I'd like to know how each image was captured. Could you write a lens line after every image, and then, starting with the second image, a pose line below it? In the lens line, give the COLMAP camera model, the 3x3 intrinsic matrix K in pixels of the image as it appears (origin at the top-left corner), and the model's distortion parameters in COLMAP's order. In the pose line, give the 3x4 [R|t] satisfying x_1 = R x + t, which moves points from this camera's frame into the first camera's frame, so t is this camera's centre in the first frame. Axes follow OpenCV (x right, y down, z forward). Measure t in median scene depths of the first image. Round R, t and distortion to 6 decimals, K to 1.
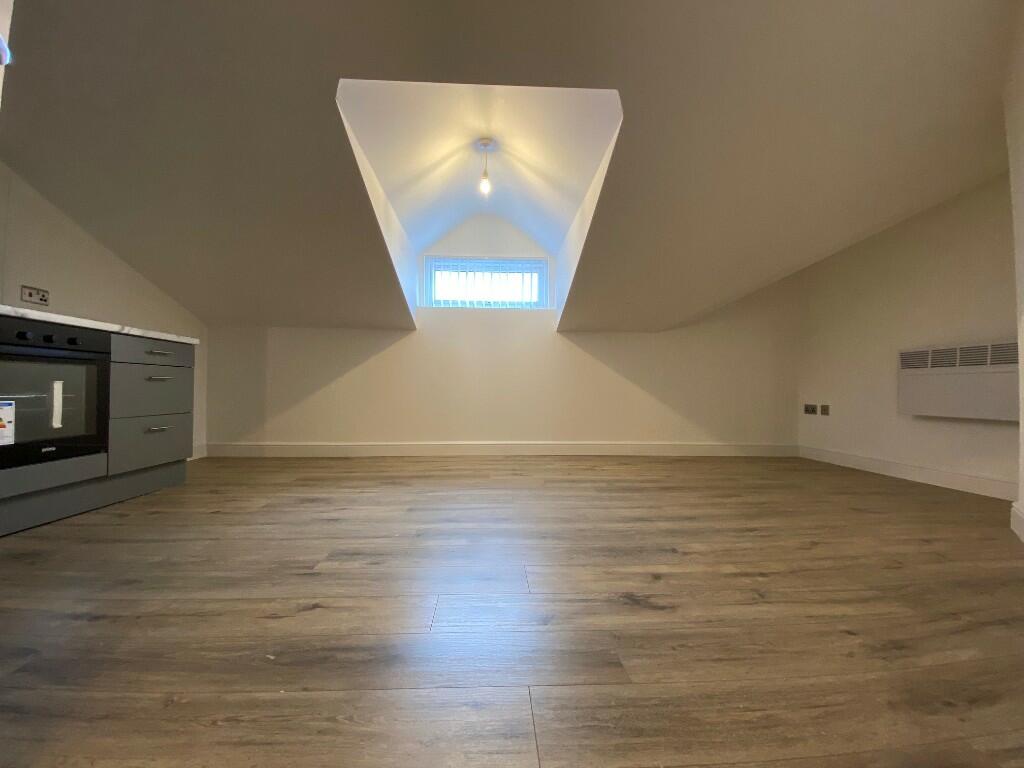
lens RADIAL K [[419.9, 0, 512.0], [0, 419.9, 384.0], [0, 0, 1]] dist [0.018669, -0.019298]
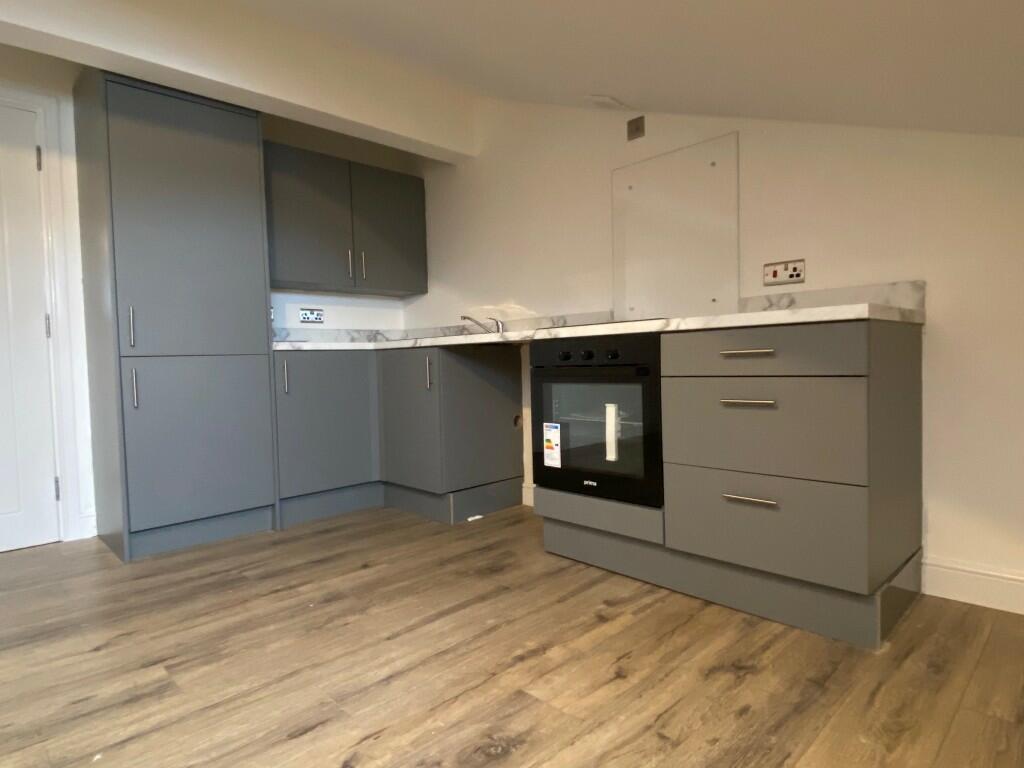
lens RADIAL K [[592.3, 0, 512.0], [0, 592.3, 384.0], [0, 0, 1]] dist [0.034573, -0.035273]
pose [[-0.745845, 0.041231, -0.664842, -0.175575], [0.031780, 0.999149, 0.026312, -0.081754], [0.665361, -0.001504, -0.746521, 1.723697]]
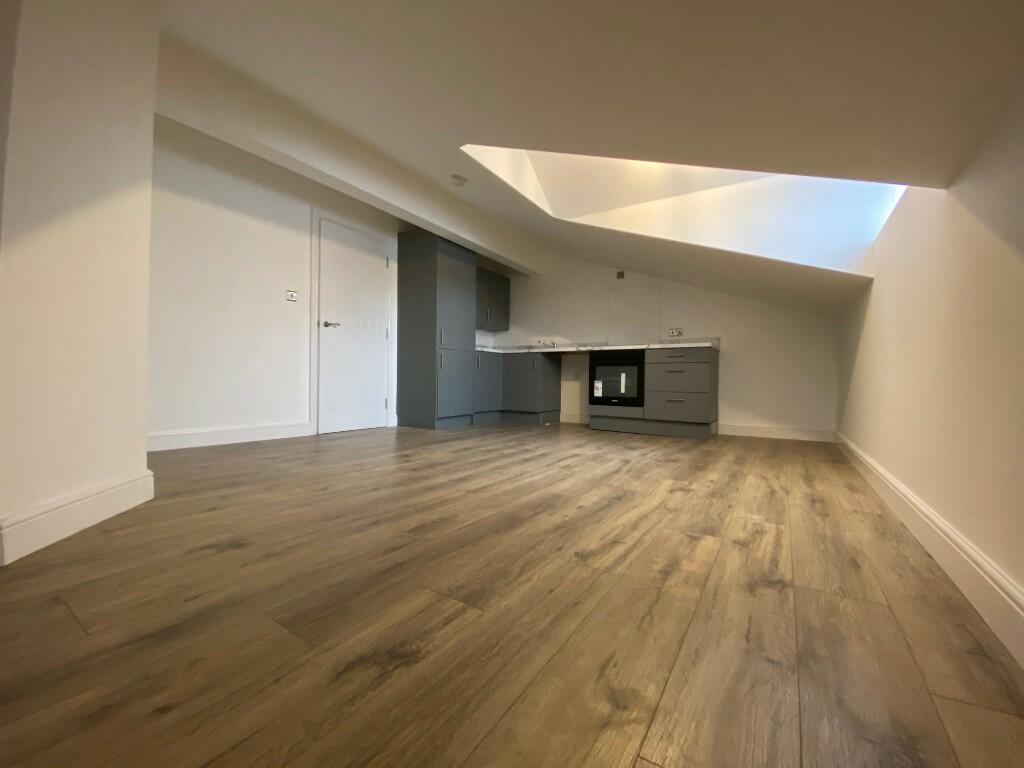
lens RADIAL K [[419.9, 0, 512.0], [0, 419.9, 384.0], [0, 0, 1]] dist [0.018669, -0.019298]
pose [[-0.575339, -0.009617, -0.817859, 1.216364], [-0.007027, 0.999952, -0.006815, 0.073775], [0.817885, 0.001826, -0.575379, 1.842429]]
